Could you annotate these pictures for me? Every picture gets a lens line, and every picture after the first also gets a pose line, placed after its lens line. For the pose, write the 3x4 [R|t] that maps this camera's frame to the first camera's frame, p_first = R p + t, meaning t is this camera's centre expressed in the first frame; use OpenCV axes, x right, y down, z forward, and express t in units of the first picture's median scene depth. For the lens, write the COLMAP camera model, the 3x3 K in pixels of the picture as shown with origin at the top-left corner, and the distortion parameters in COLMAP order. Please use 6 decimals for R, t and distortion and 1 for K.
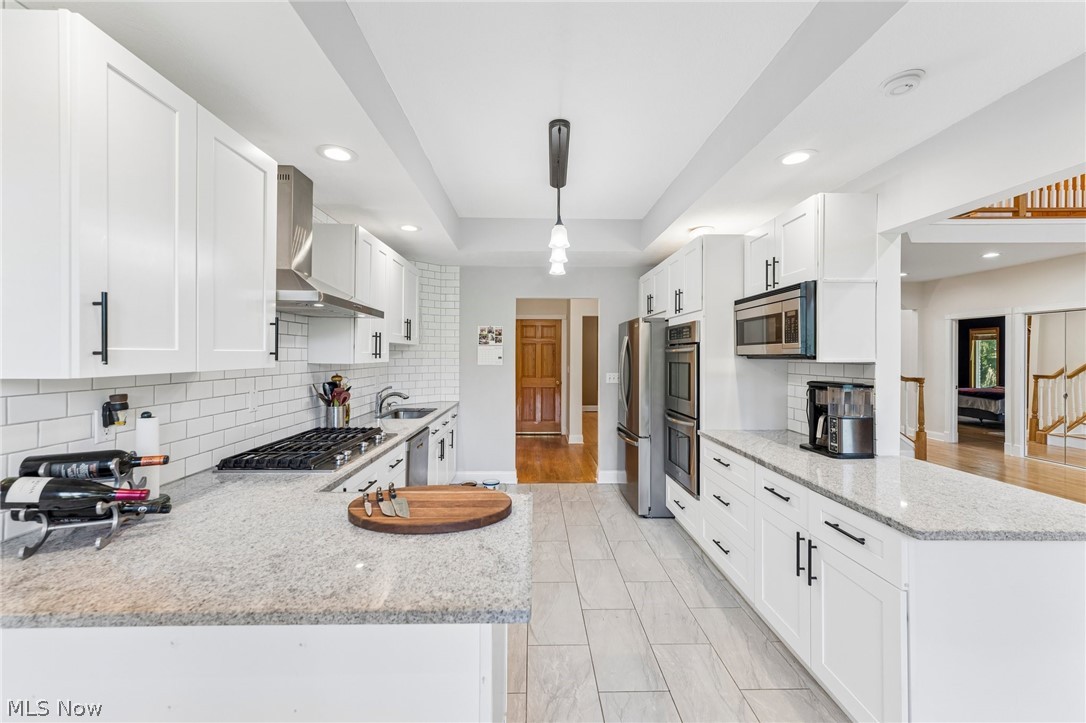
lens RADIAL K [[442.4, 0, 536.6], [0, 442.4, 357.5], [0, 0, 1]] dist [0.007851, 0.000328]
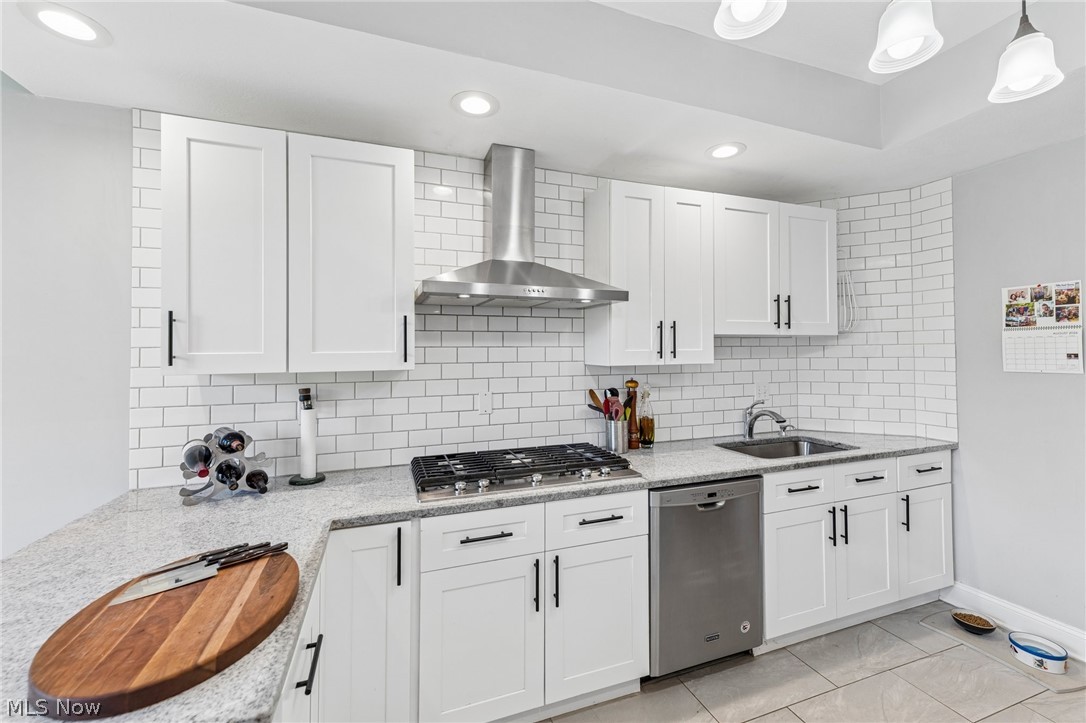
lens RADIAL K [[442.4, 0, 516.6], [0, 442.4, 347.1], [0, 0, 1]] dist [0.007851, 0.000328]
pose [[0.326609, -0.023533, -0.944867, 0.174741], [0.004989, 0.999719, -0.023175, -0.000812], [0.945146, 0.002856, 0.326635, 0.437136]]
